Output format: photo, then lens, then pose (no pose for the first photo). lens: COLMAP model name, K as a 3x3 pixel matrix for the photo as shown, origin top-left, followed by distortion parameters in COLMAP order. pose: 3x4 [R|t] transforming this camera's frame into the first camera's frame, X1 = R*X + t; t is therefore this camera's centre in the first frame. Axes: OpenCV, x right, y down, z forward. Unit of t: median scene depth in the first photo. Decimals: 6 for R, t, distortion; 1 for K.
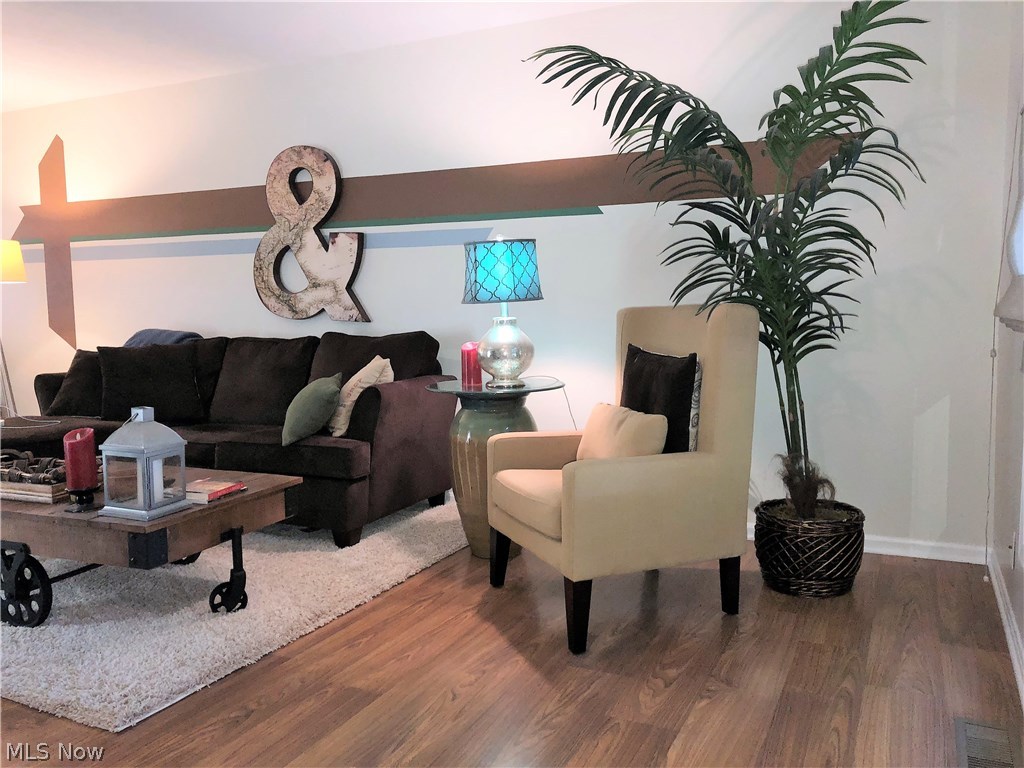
lens RADIAL K [[832.5, 0, 498.2], [0, 832.5, 385.8], [0, 0, 1]] dist [0.101793, -0.138622]
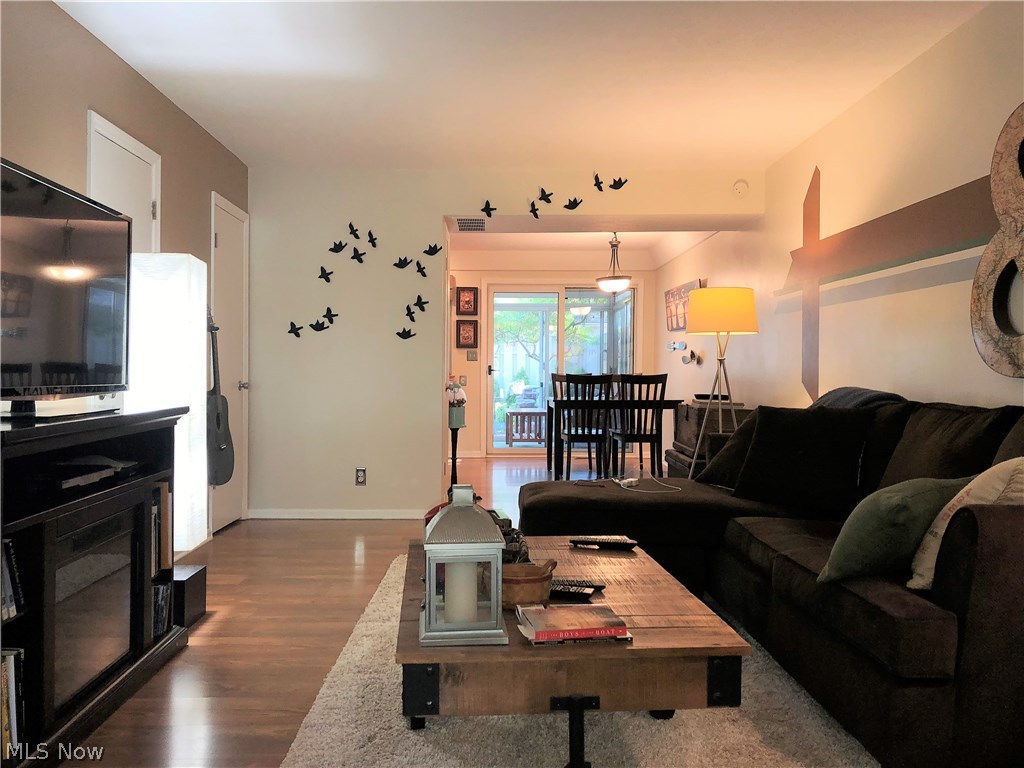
lens RADIAL K [[832.5, 0, 498.2], [0, 832.5, 385.8], [0, 0, 1]] dist [0.101793, -0.138622]
pose [[0.459884, 0.028697, -0.887515, 0.136657], [-0.088773, 0.995956, -0.013796, -0.032037], [0.883530, 0.085132, 0.460572, 0.386892]]
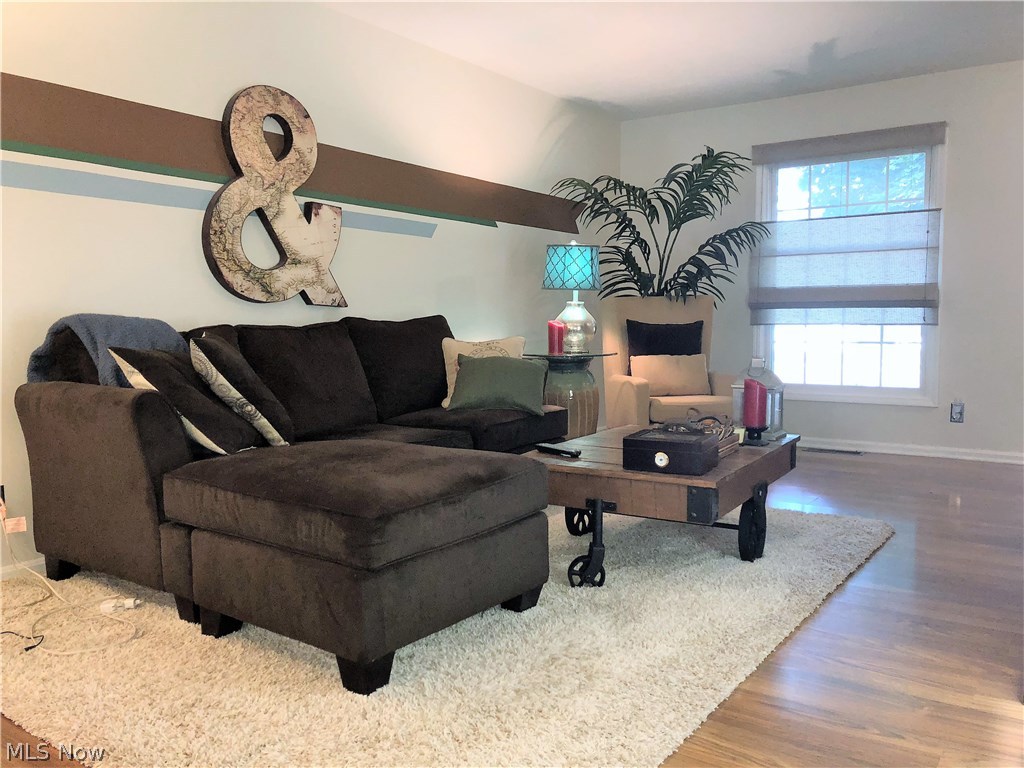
lens RADIAL K [[827.7, 0, 511.7], [0, 827.7, 385.8], [0, 0, 1]] dist [0.096605, -0.177307]
pose [[0.148689, -0.074347, 0.986085, -1.012099], [0.094917, 0.993639, 0.060604, -0.027715], [-0.984318, 0.084585, 0.154800, 0.672573]]
